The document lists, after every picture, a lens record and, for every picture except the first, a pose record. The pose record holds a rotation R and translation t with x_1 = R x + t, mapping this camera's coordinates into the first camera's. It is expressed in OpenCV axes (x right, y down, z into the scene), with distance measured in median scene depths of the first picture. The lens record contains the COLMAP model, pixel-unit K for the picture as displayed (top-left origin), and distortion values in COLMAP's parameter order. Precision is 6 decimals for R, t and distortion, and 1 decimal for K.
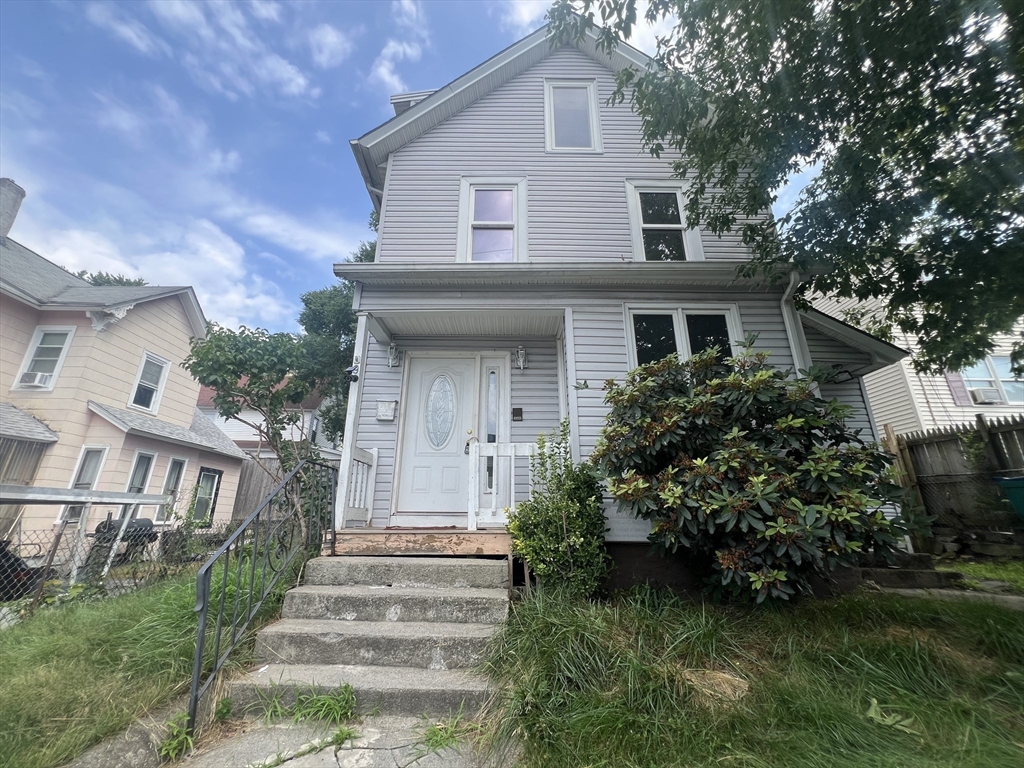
lens RADIAL K [[409.9, 0, 514.3], [0, 409.9, 384.5], [0, 0, 1]] dist [0.003357, 0.001204]
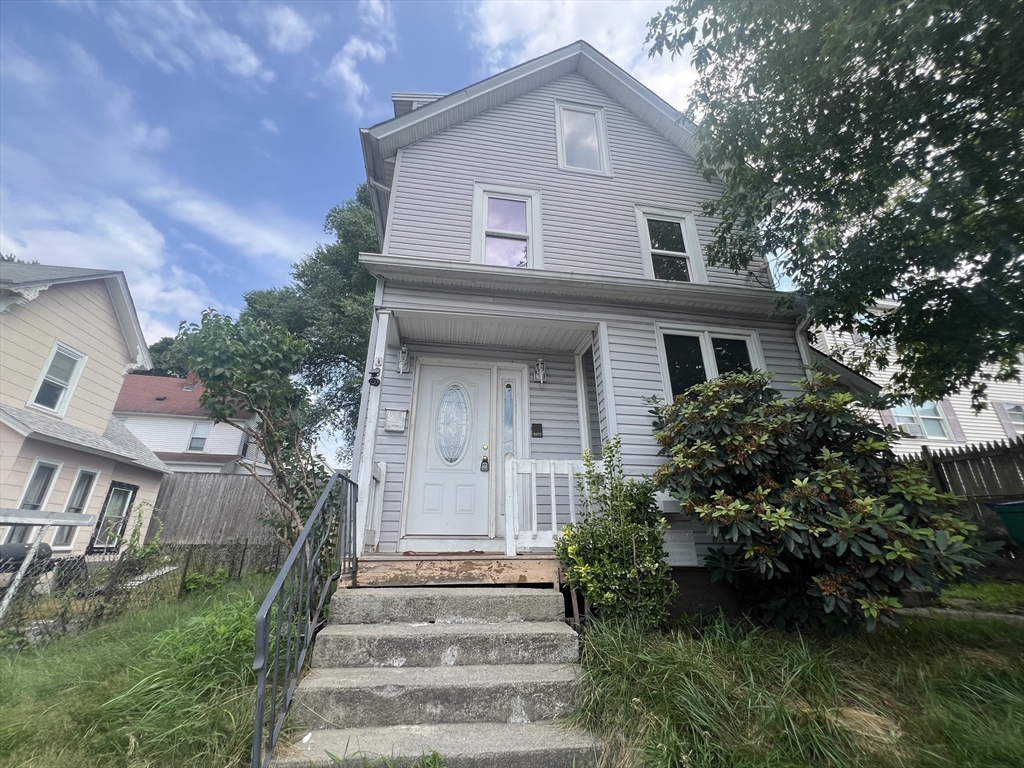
lens RADIAL K [[409.9, 0, 506.5], [0, 409.9, 382.4], [0, 0, 1]] dist [0.003357, 0.001204]
pose [[0.987359, 0.054249, 0.148929, -0.228415], [-0.046192, 0.997303, -0.057040, 0.022019], [-0.151622, 0.049440, 0.987201, 0.074782]]
